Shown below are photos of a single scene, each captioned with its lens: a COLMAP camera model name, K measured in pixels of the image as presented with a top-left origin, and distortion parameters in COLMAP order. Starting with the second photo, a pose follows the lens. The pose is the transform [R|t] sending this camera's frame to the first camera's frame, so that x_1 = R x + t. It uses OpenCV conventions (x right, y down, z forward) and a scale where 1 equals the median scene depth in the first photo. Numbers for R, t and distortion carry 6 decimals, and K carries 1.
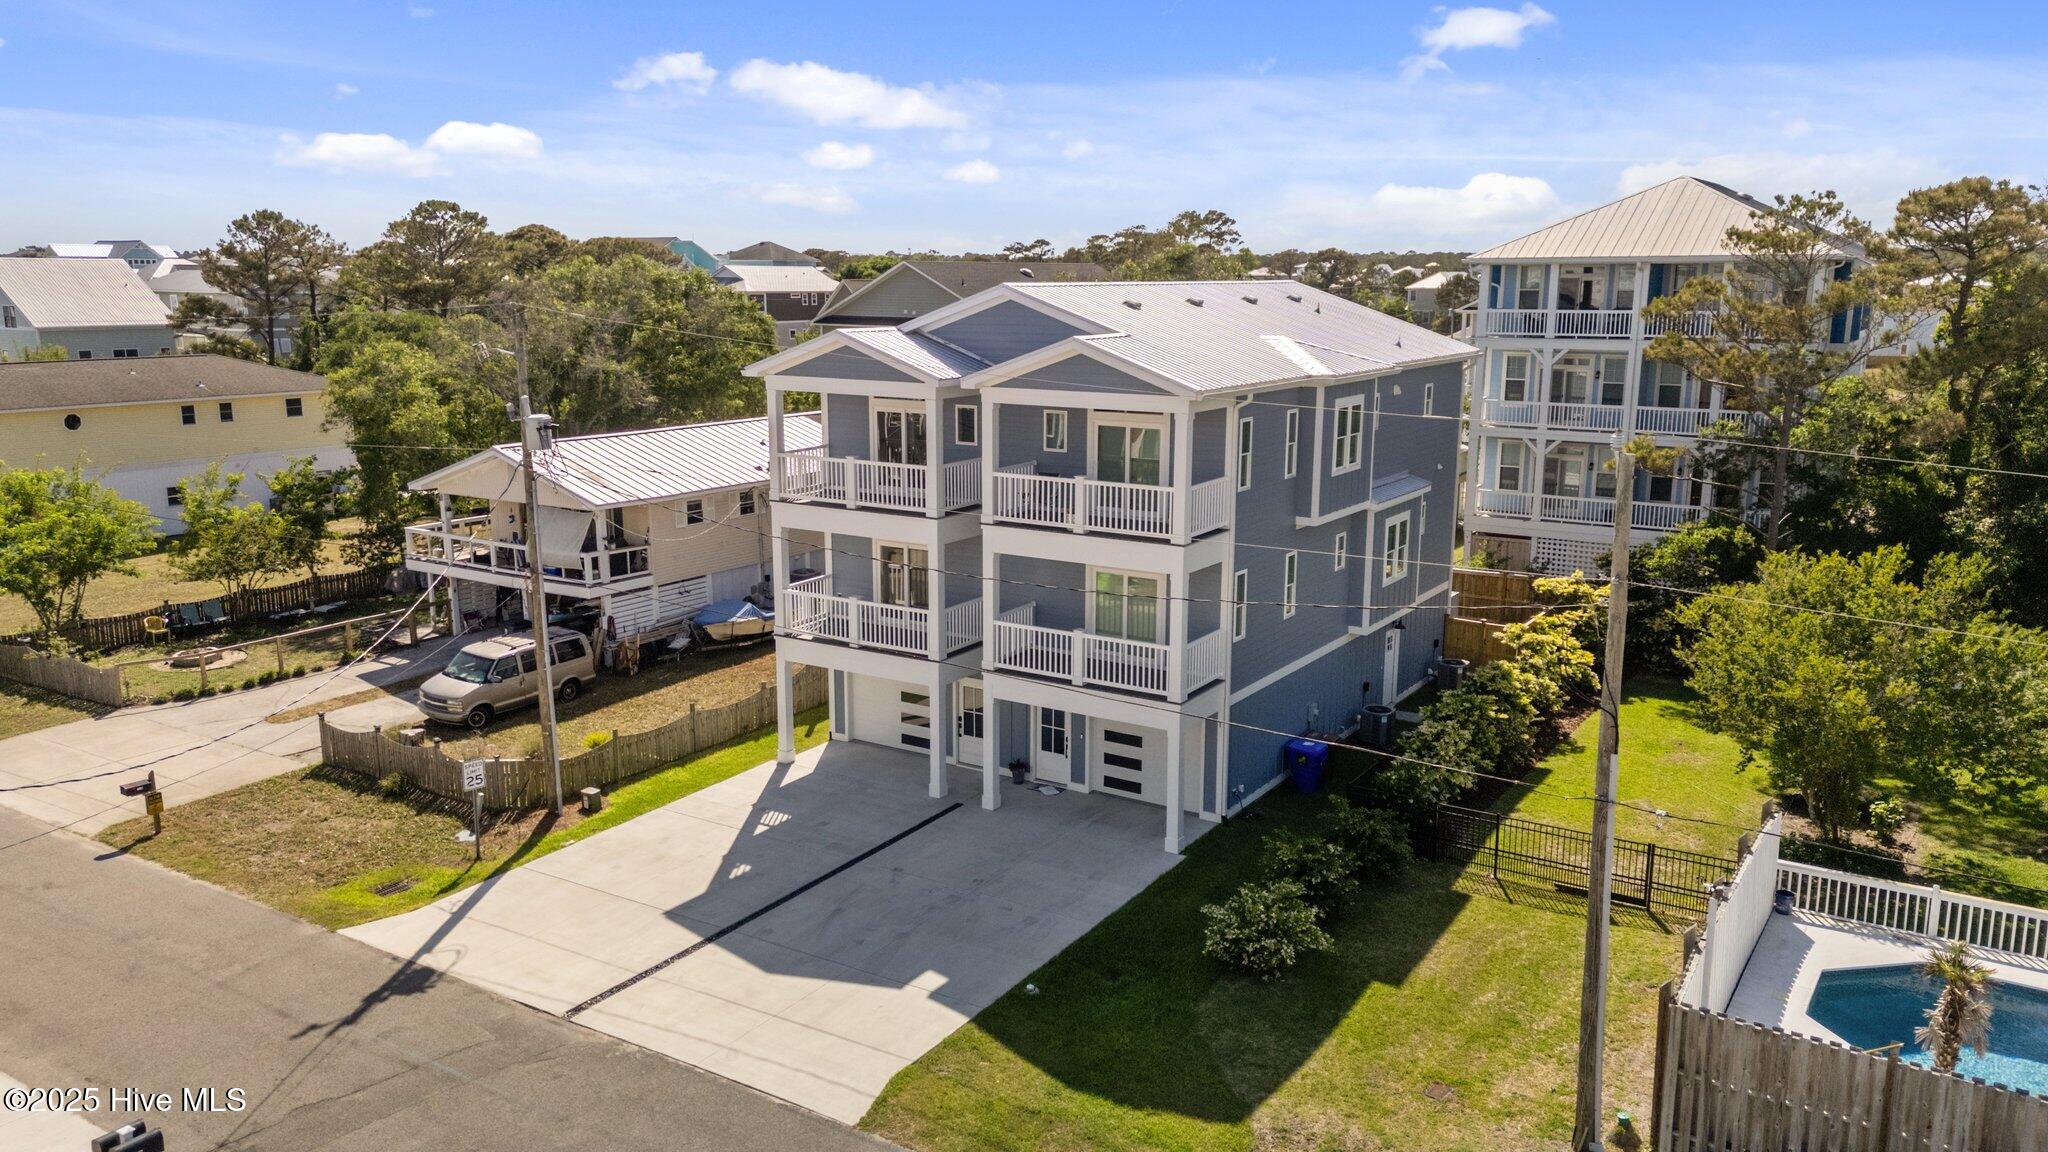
lens RADIAL K [[1477.1, 0, 1024.0], [0, 1477.1, 576.0], [0, 0, 1]] dist [0.096700, -0.102578]
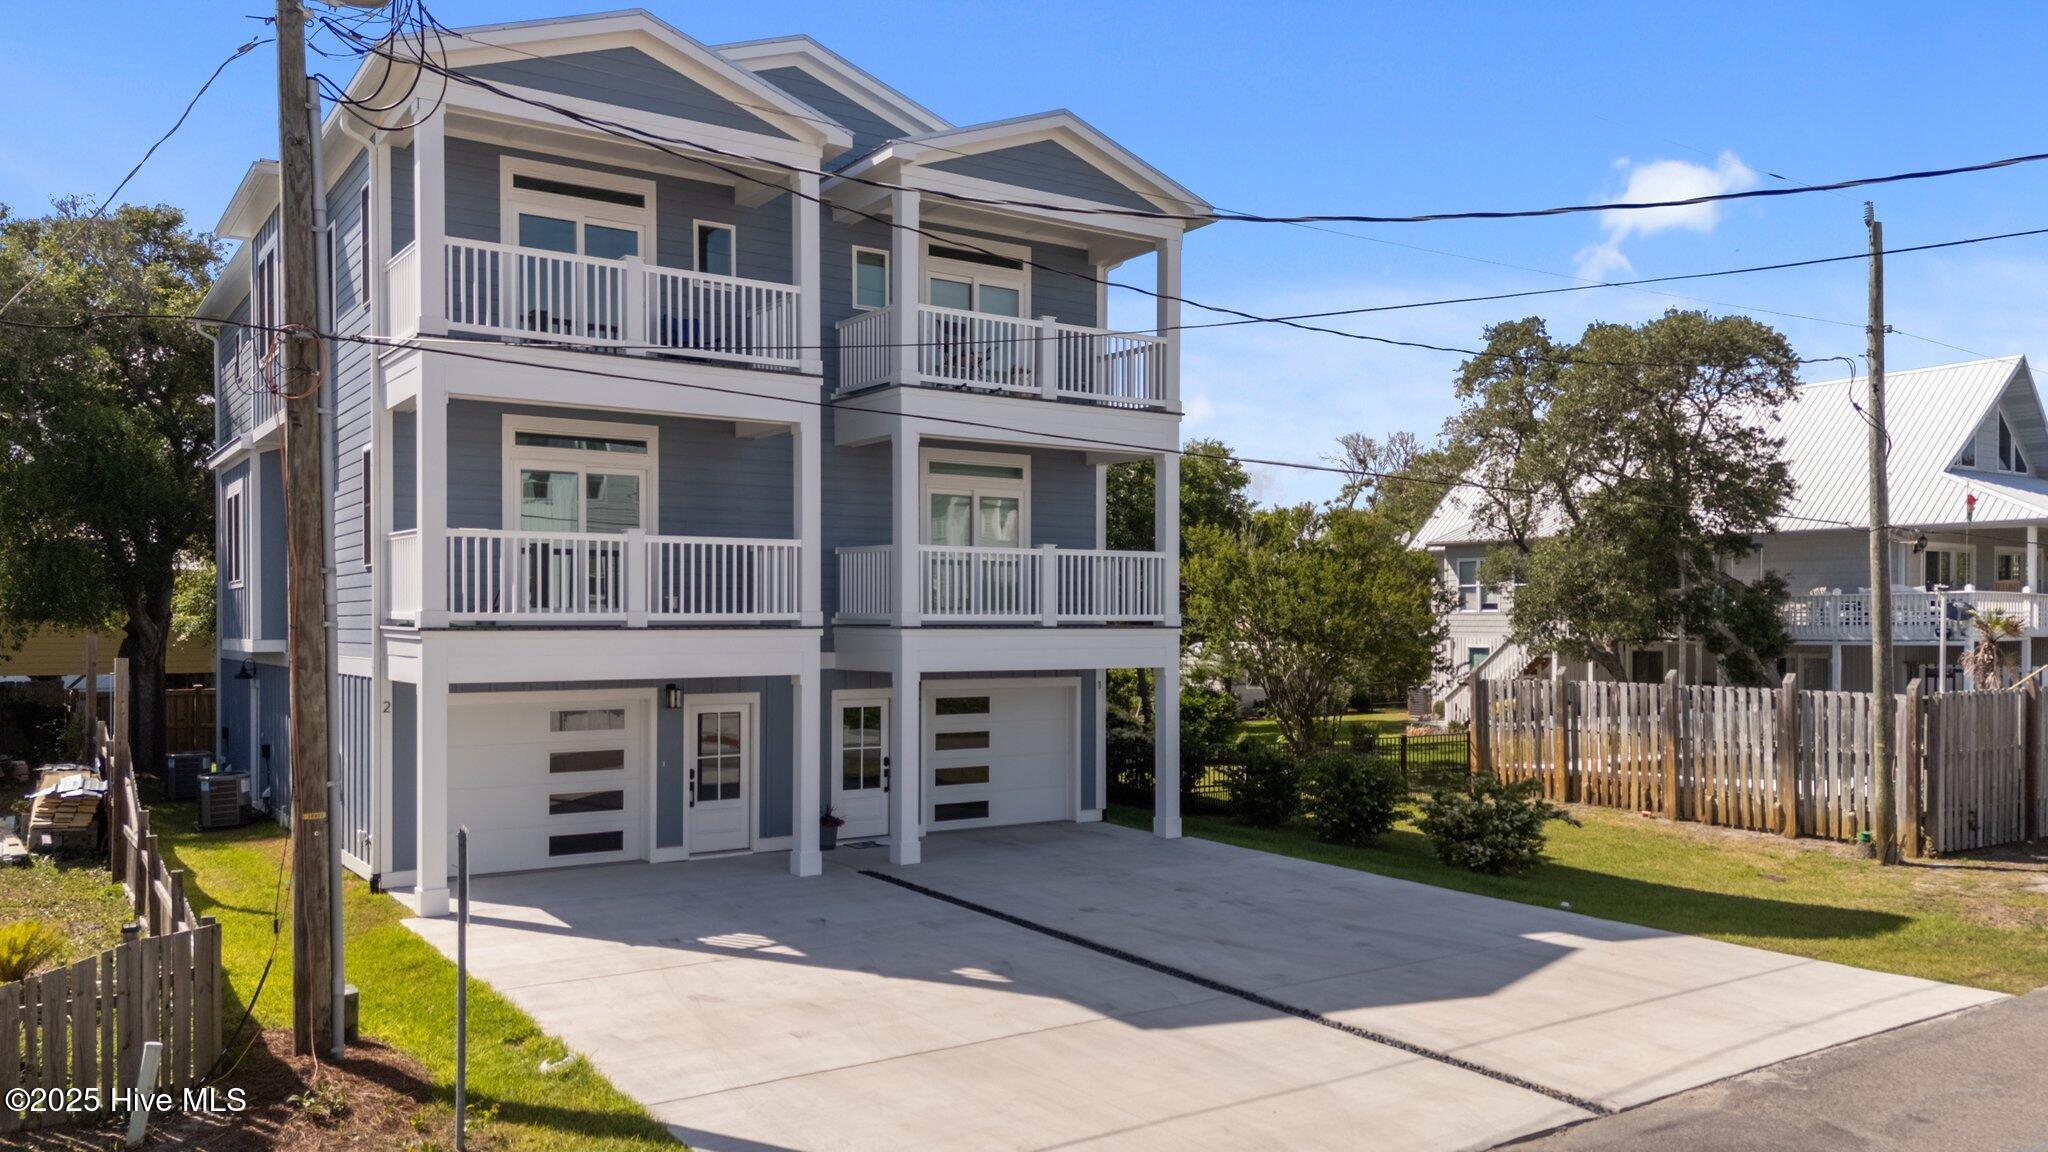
lens RADIAL K [[1515.7, 0, 1028.6], [0, 1515.7, 629.2], [0, 0, 1]] dist [0.103225, -0.114194]
pose [[0.395811, -0.005490, 0.918316, -0.559547], [0.182293, 0.980552, -0.072709, 0.114383], [-0.900057, 0.196182, 0.389114, 0.679540]]
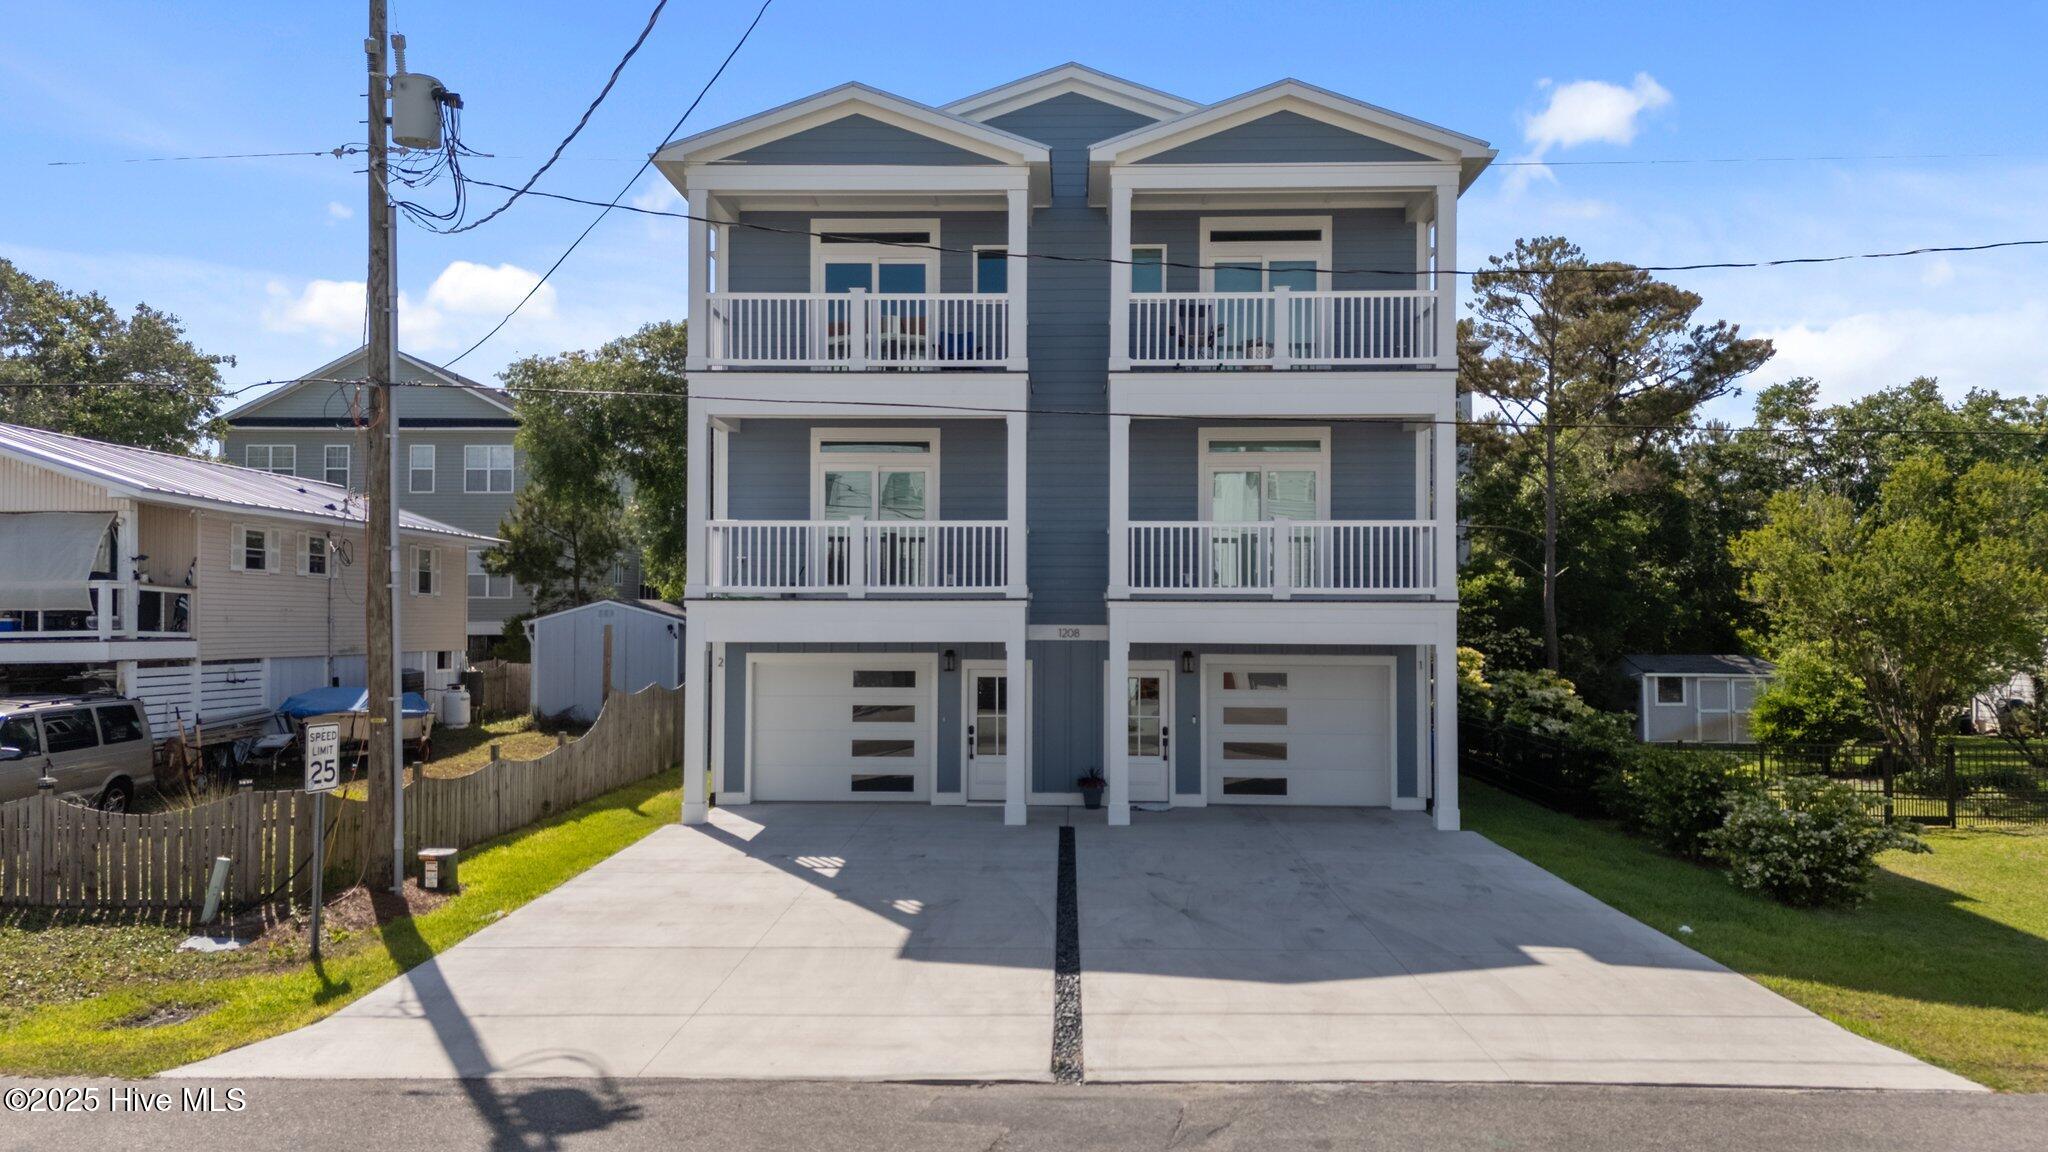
lens RADIAL K [[1490.7, 0, 1026.2], [0, 1490.7, 595.1], [0, 0, 1]] dist [0.083678, -0.080924]
pose [[0.856906, 0.010984, 0.515355, -0.379323], [0.100272, 0.977123, -0.187553, 0.172596], [-0.505625, 0.212391, 0.836202, 0.453222]]
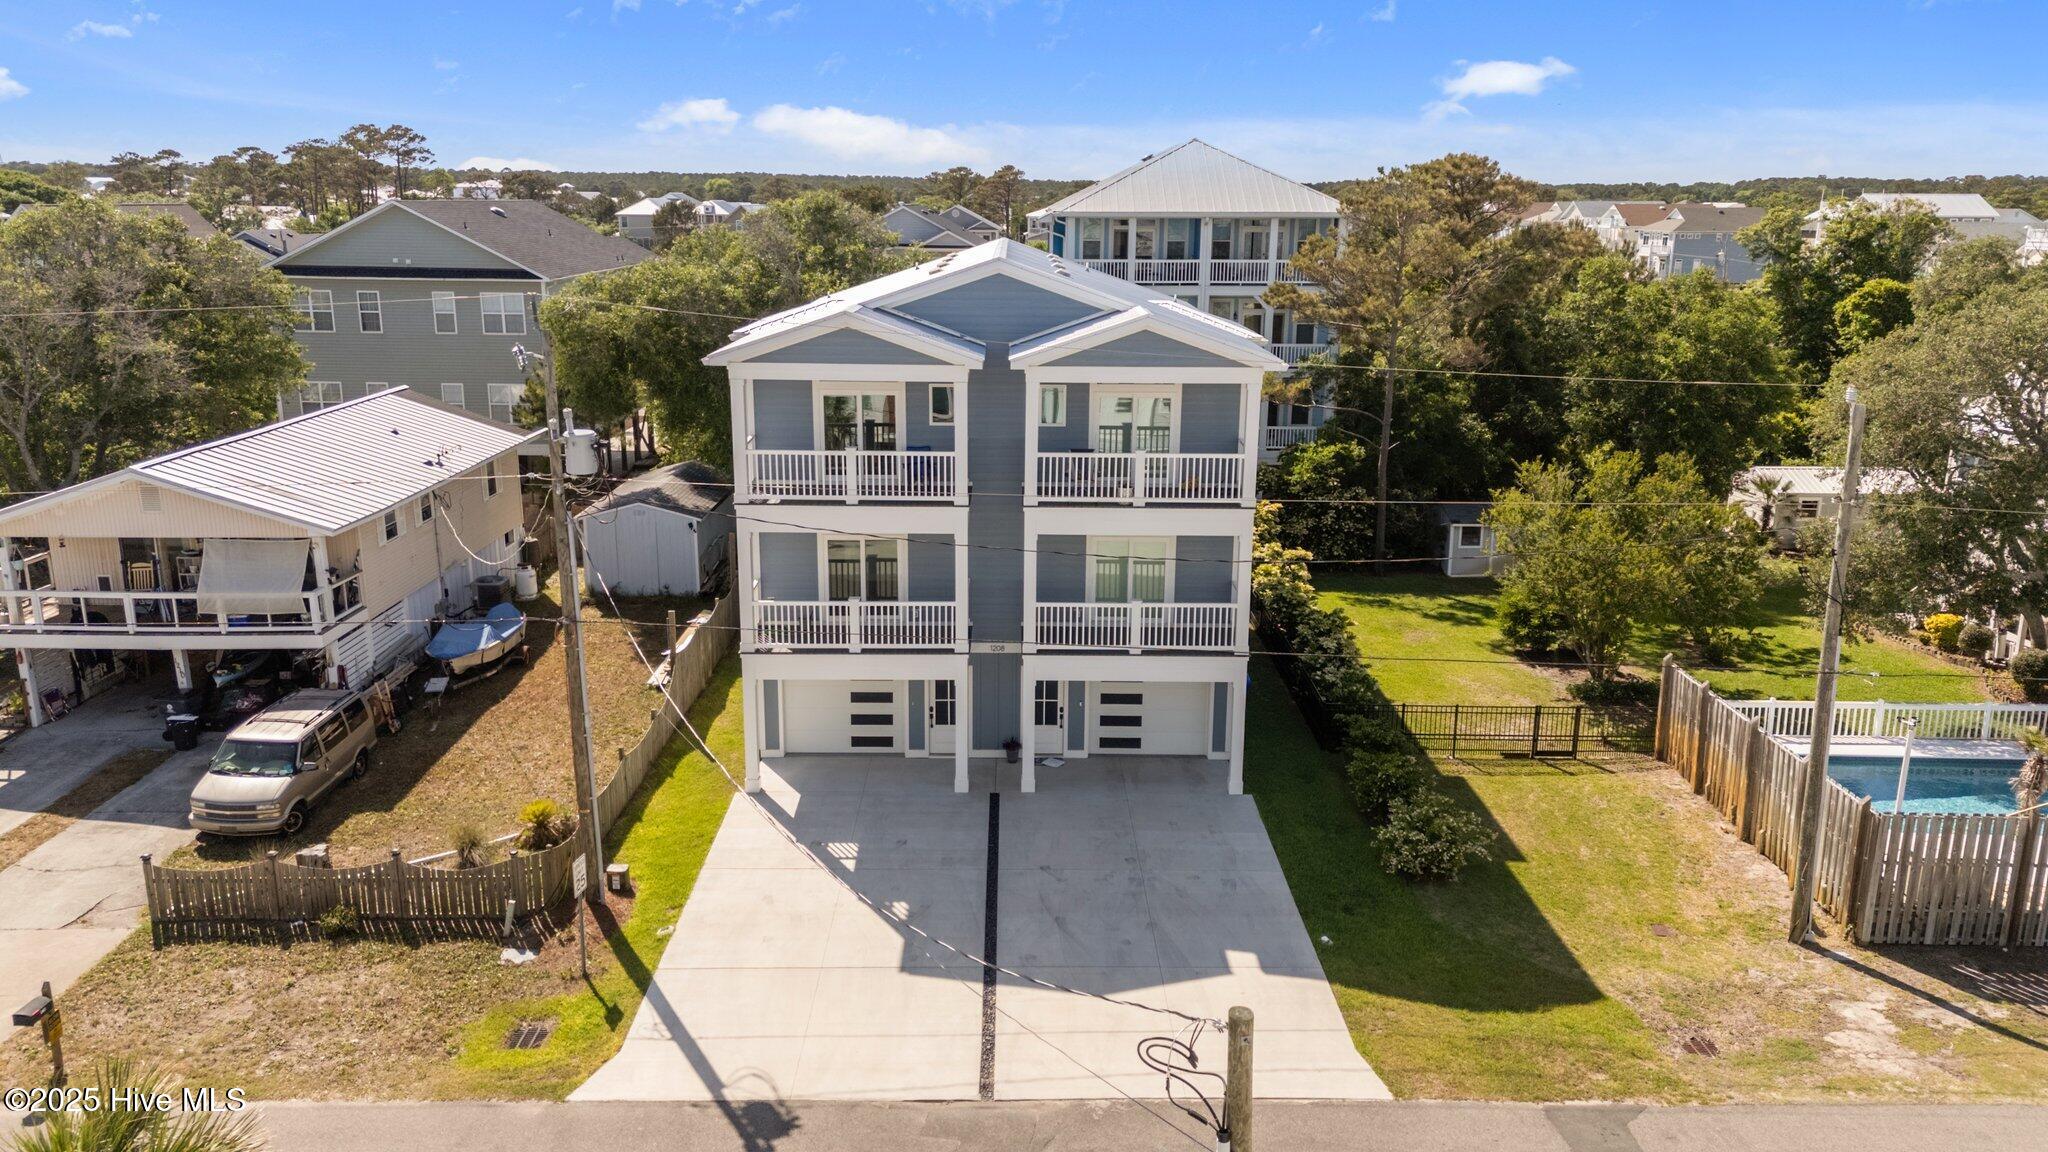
lens RADIAL K [[1477.1, 0, 1024.0], [0, 1477.1, 576.0], [0, 0, 1]] dist [0.096700, -0.102578]
pose [[0.837772, -0.127894, 0.530831, -0.519770], [0.100914, 0.991700, 0.079666, -0.063293], [-0.536614, -0.013173, 0.843725, 0.165100]]
